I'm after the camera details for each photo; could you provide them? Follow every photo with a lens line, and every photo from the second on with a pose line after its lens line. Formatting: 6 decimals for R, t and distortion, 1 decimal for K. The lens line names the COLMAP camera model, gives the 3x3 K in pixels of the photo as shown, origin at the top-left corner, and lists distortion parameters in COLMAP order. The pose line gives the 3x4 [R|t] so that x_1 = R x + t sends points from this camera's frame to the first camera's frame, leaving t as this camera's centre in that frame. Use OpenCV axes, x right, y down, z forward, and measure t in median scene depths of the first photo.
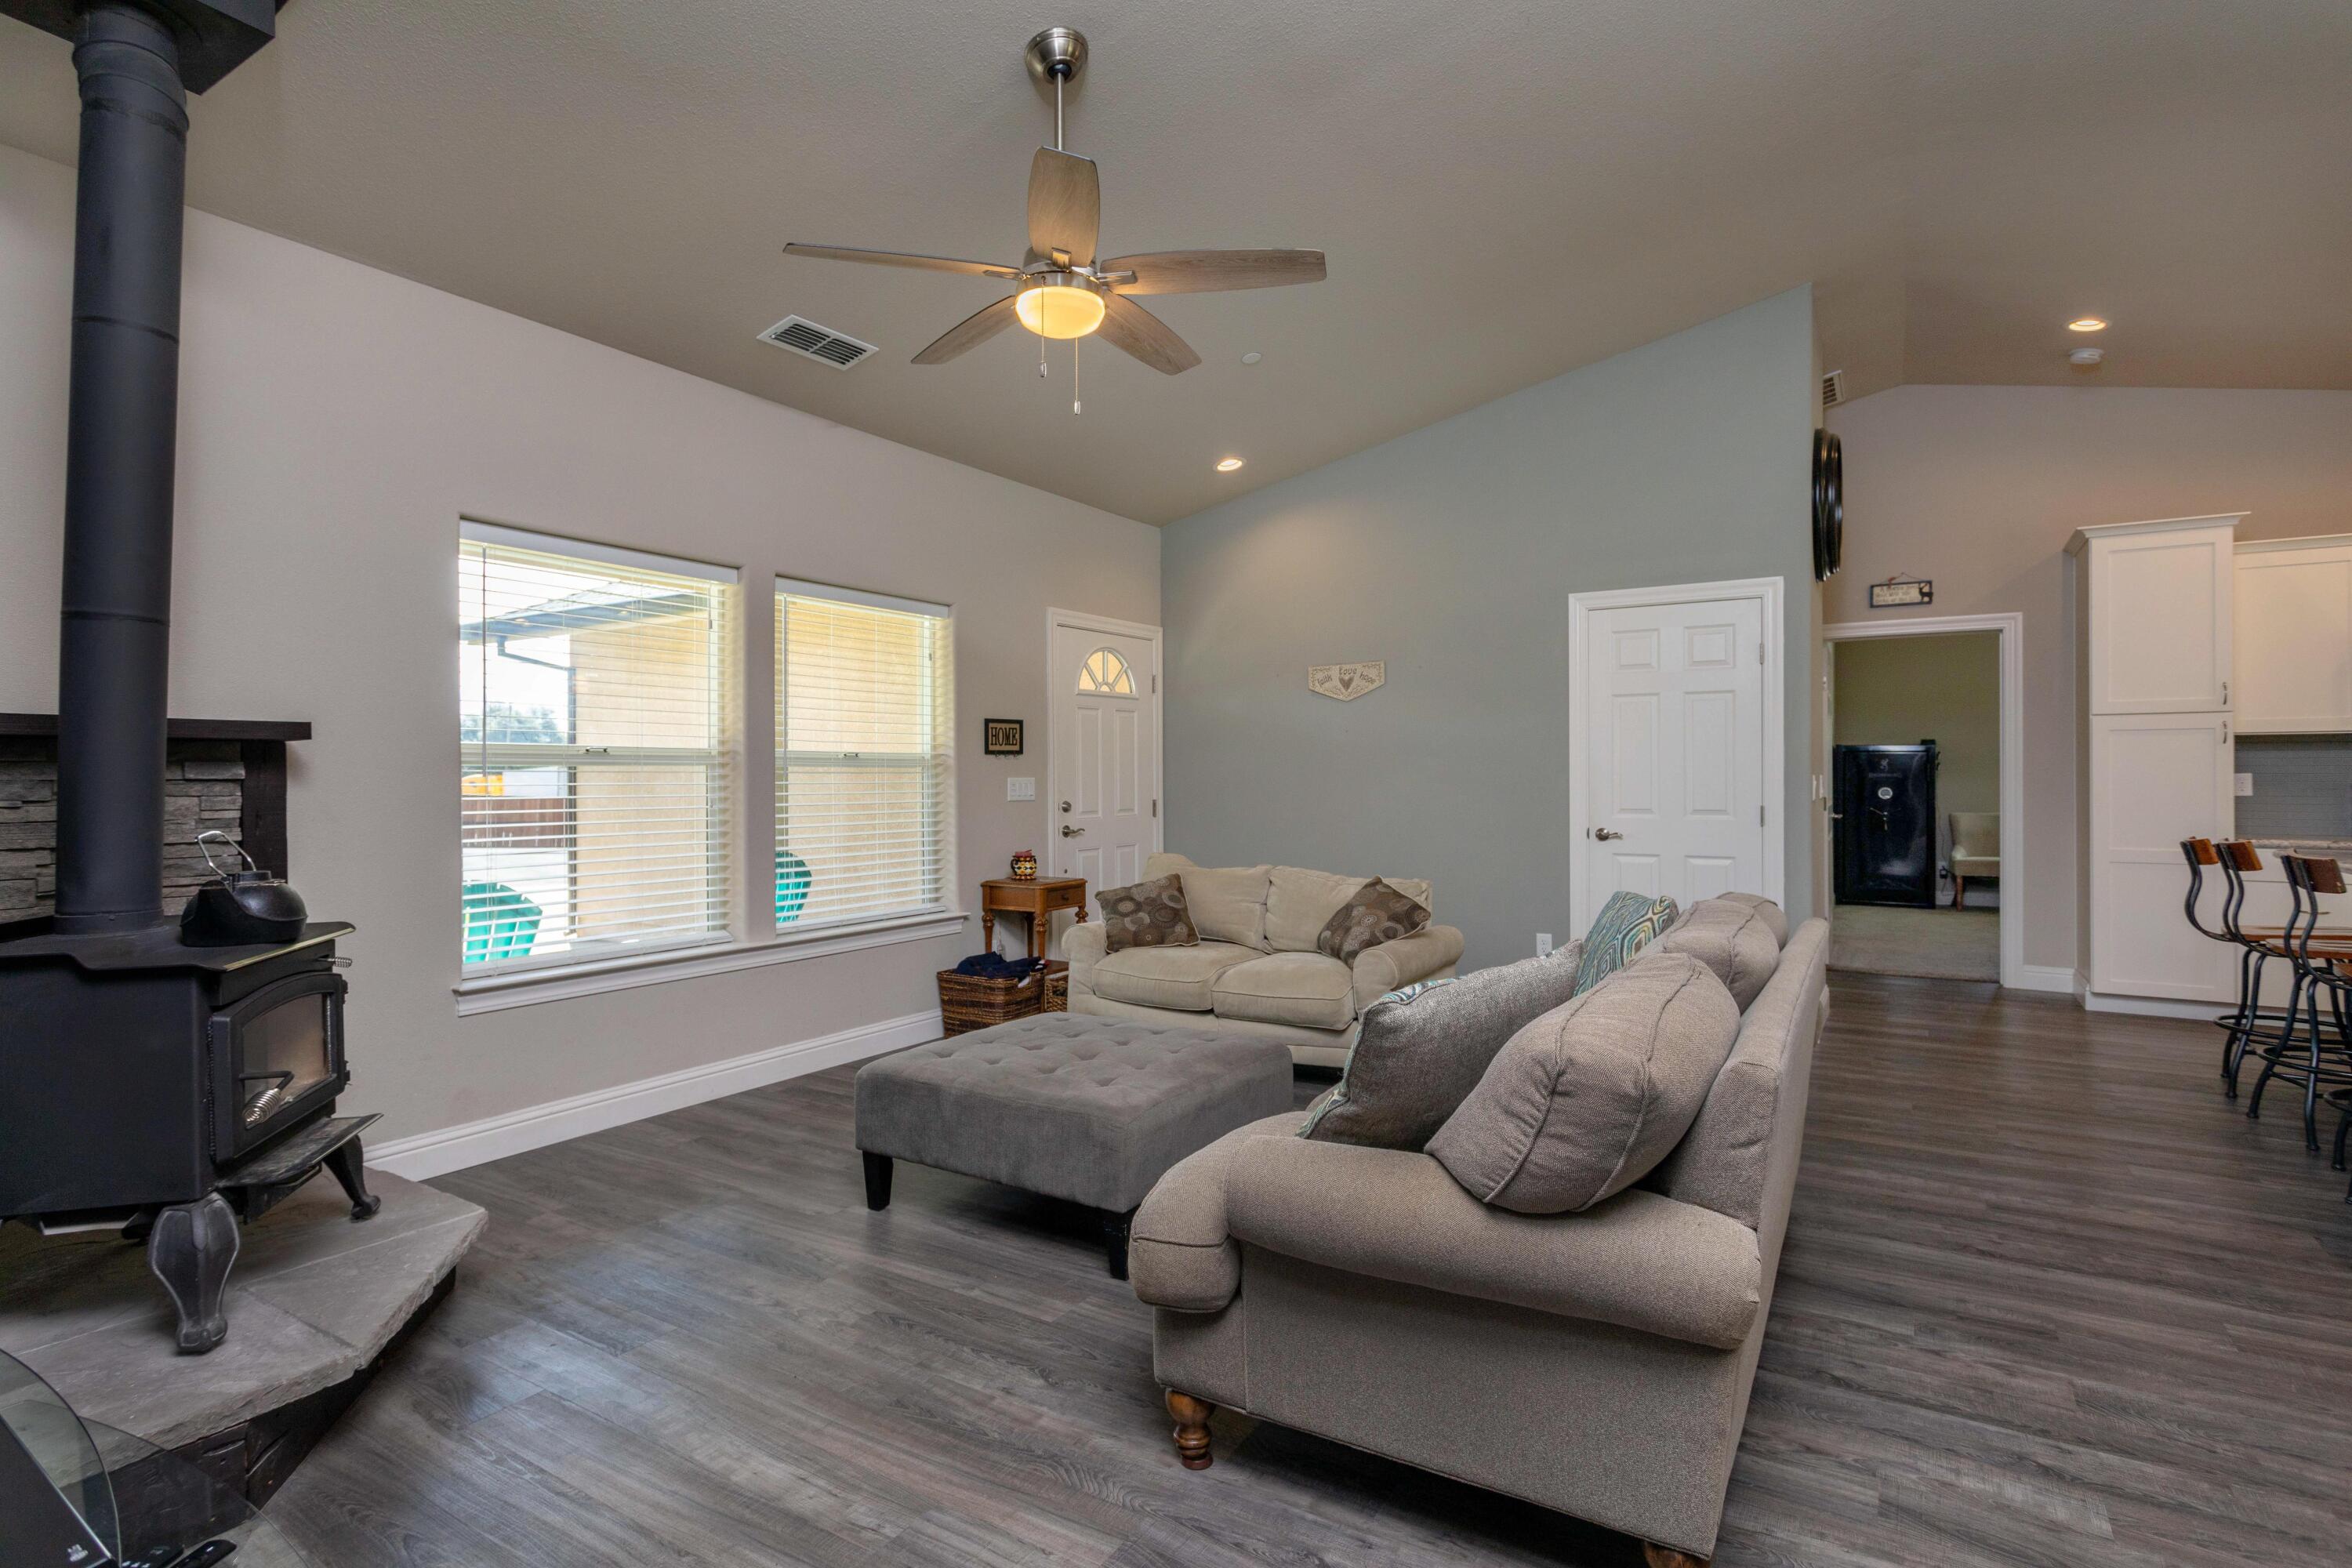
lens RADIAL K [[1140.5, 0, 1153.9], [0, 1140.5, 778.9], [0, 0, 1]] dist [0.001471, -0.000637]
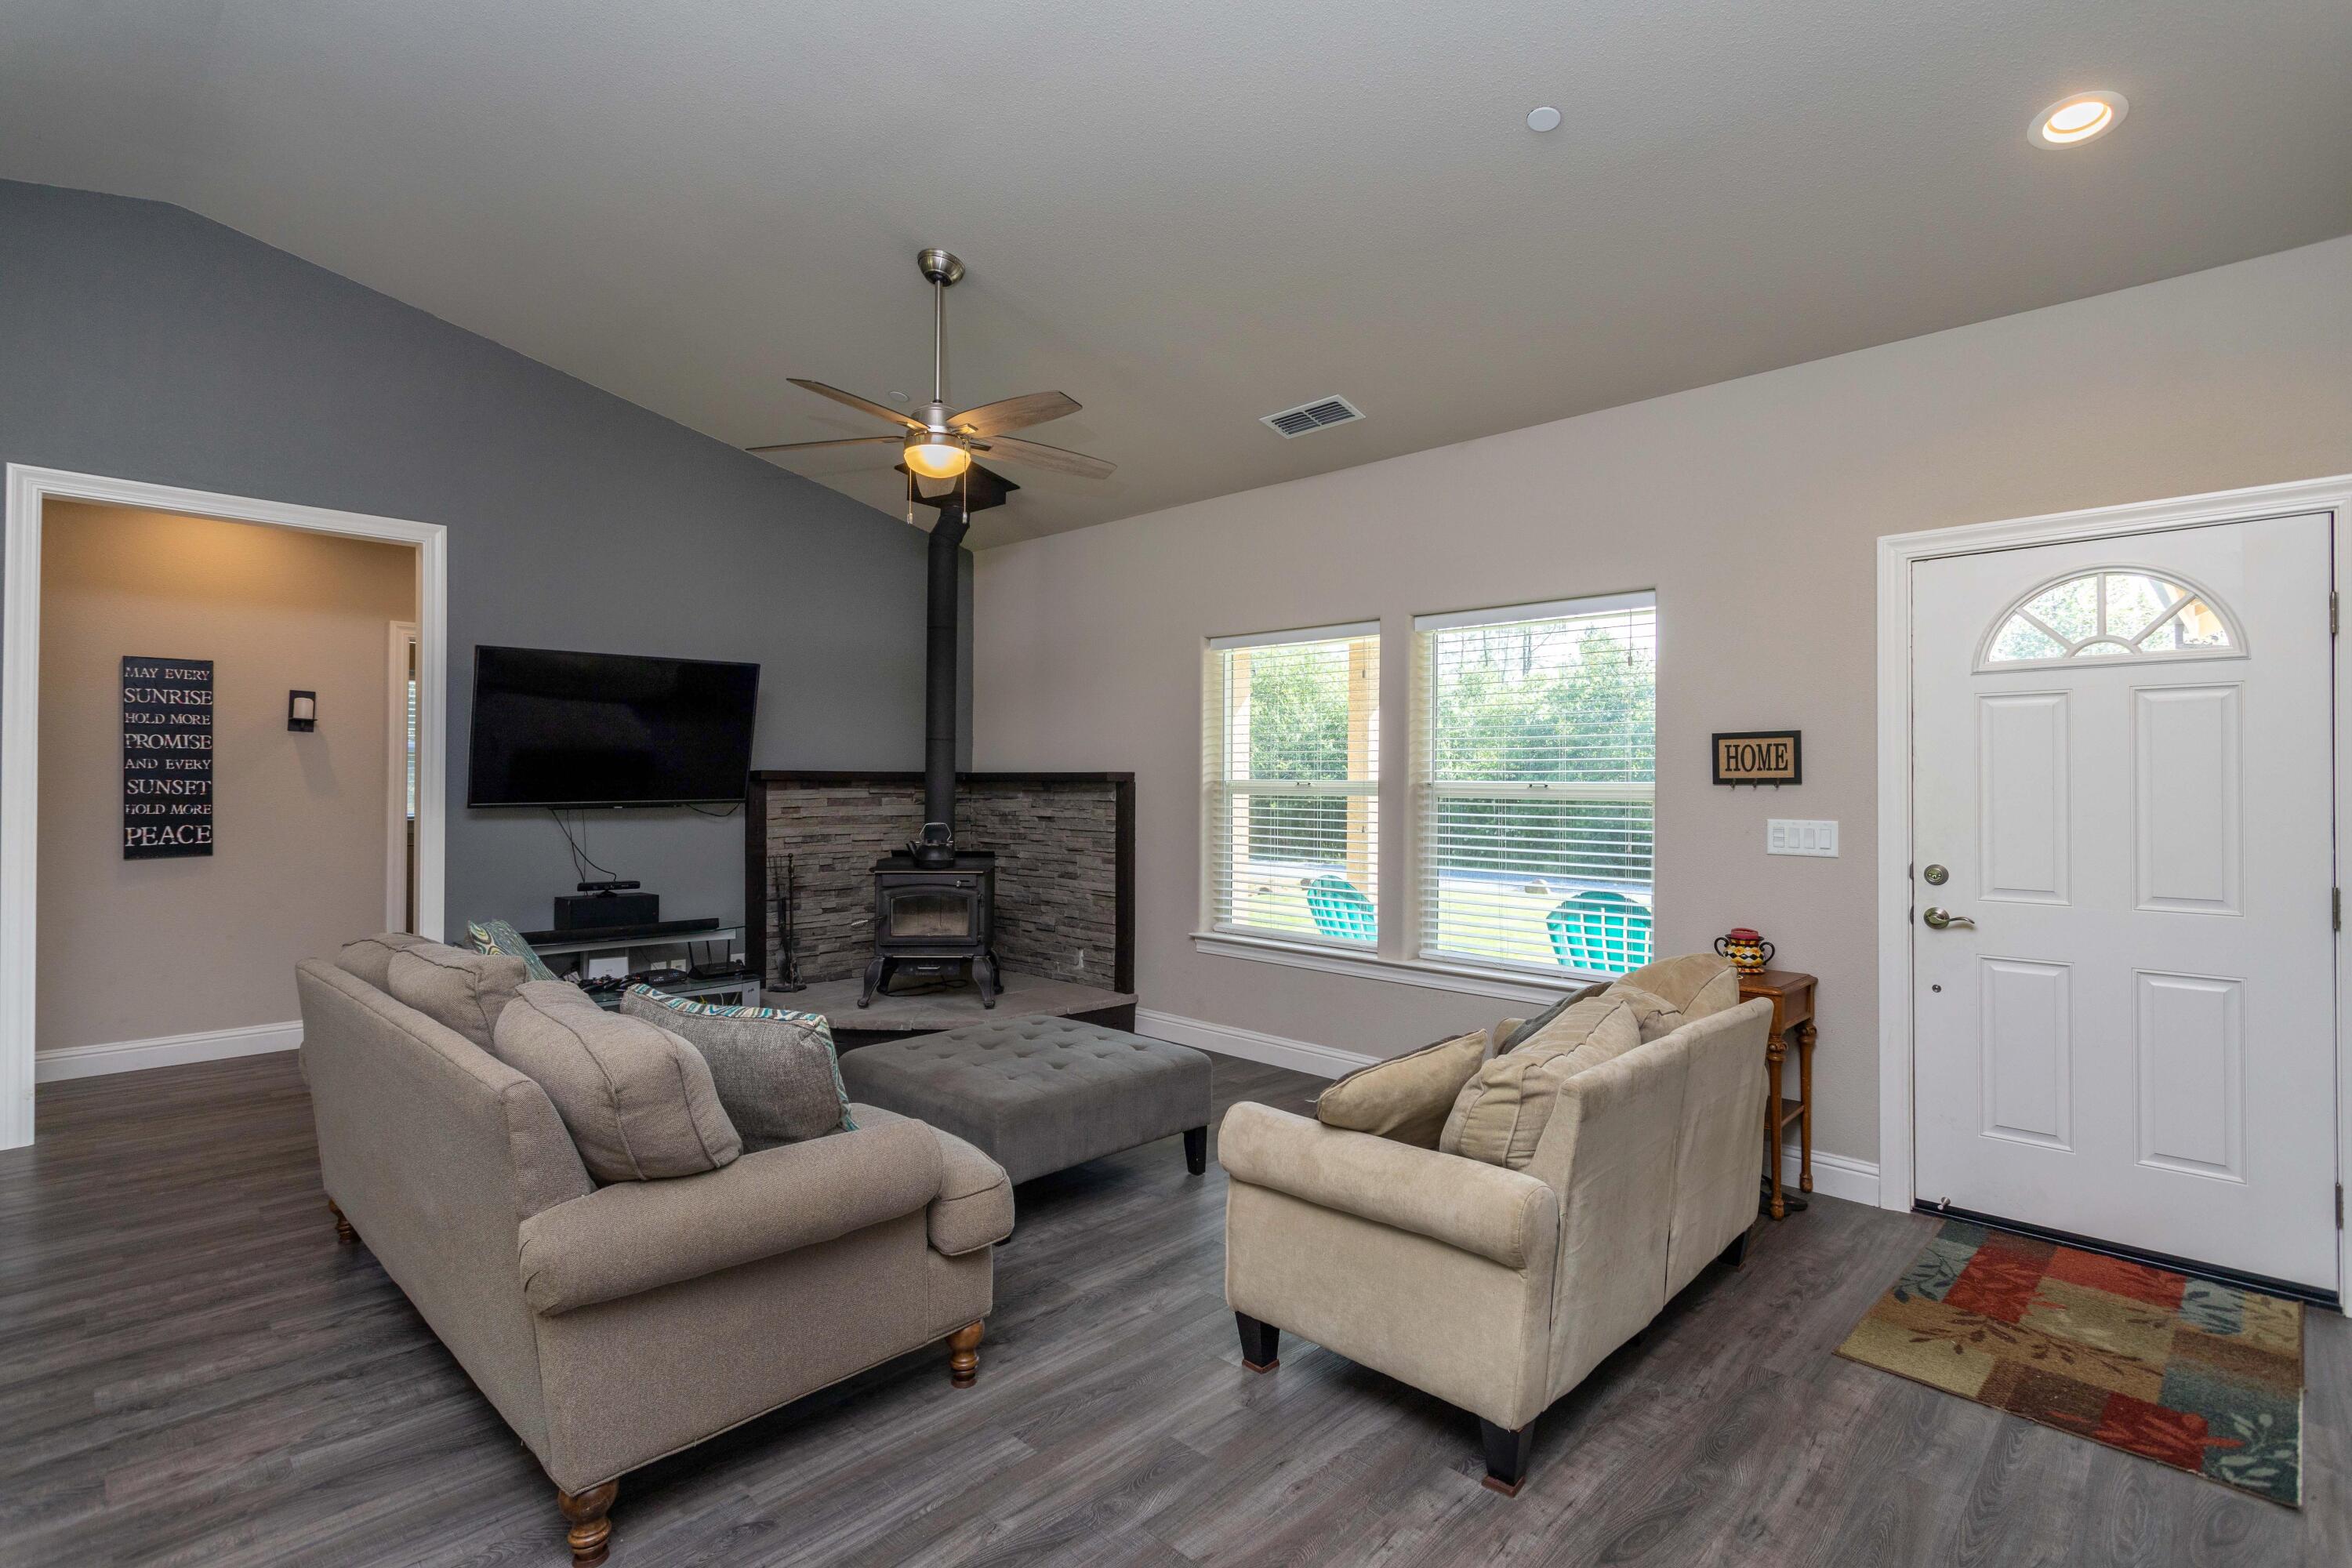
lens RADIAL K [[1140.5, 0, 1153.9], [0, 1140.5, 778.9], [0, 0, 1]] dist [0.001471, -0.000637]
pose [[-0.210780, 0.000477, -0.977533, 0.594915], [-0.008929, 0.999957, 0.002413, -0.022893], [0.977493, 0.009237, -0.210767, 0.785737]]
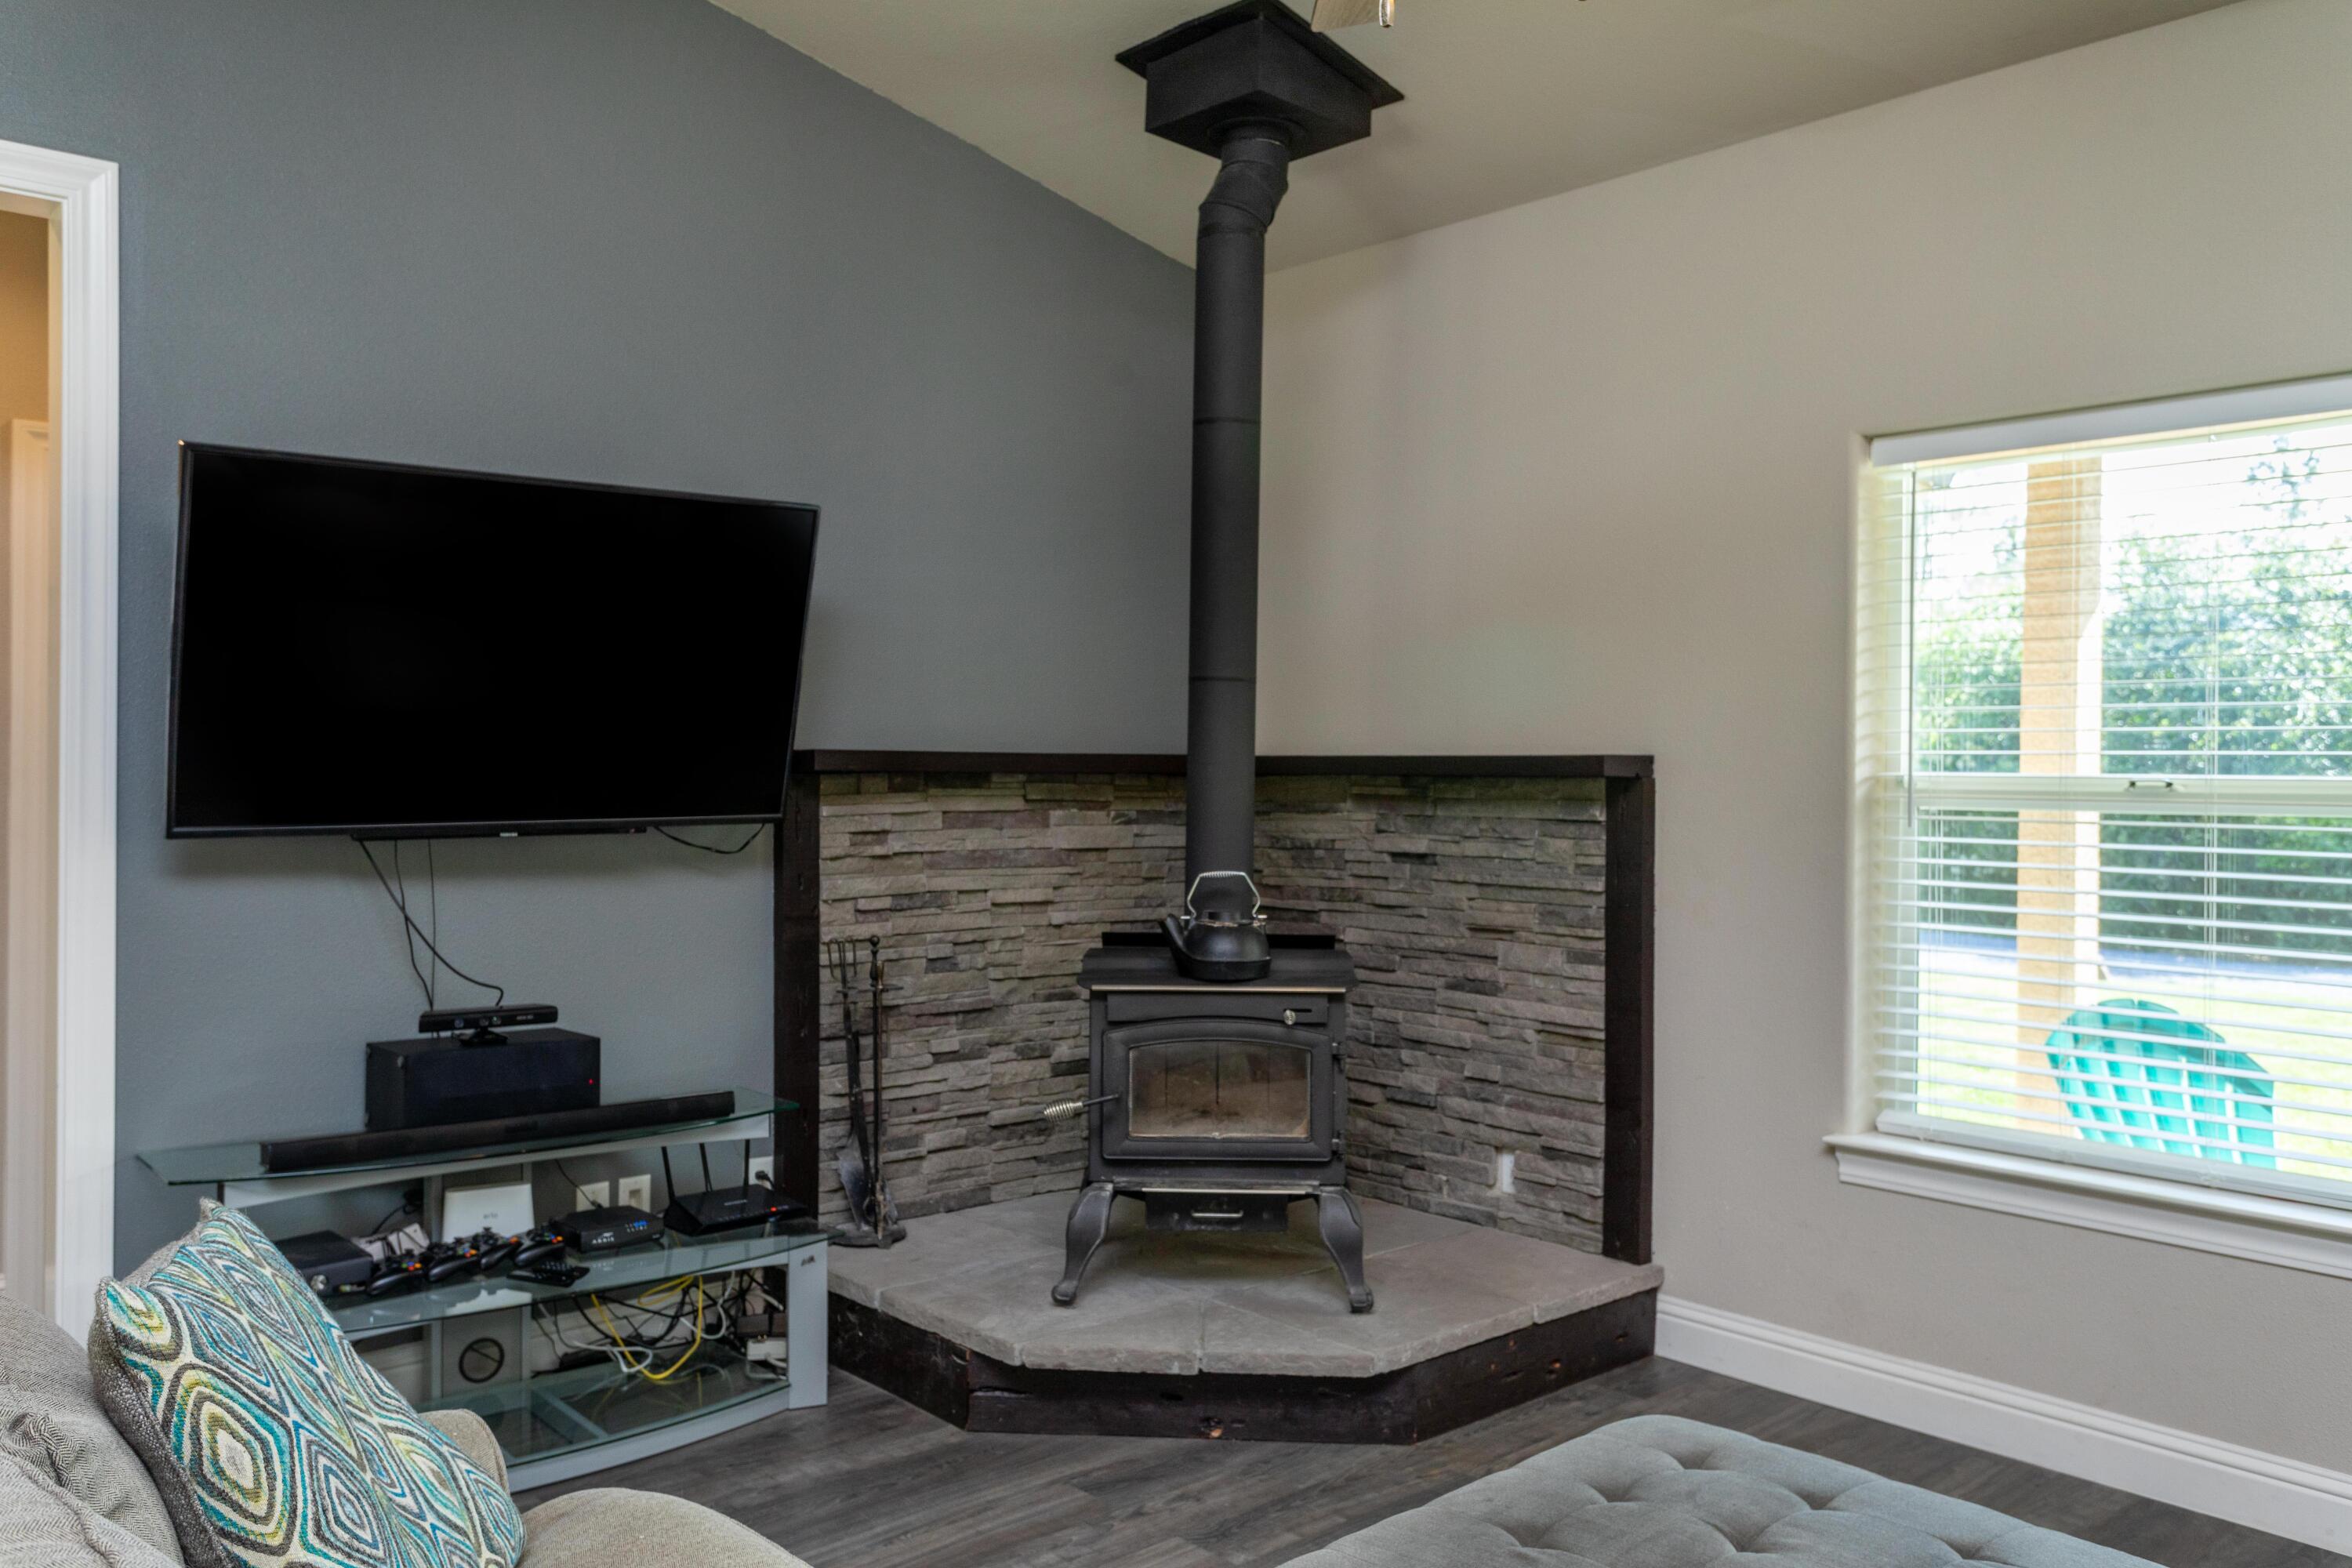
lens RADIAL K [[1825.8, 0, 1176.0], [0, 1825.8, 784.0], [0, 0, 1]] dist [-0.008370, -0.003365]
pose [[-0.271837, 0.006590, -0.962321, 0.329021], [-0.011077, 0.999889, 0.009977, -0.020036], [0.962279, 0.013372, -0.271734, 0.561611]]
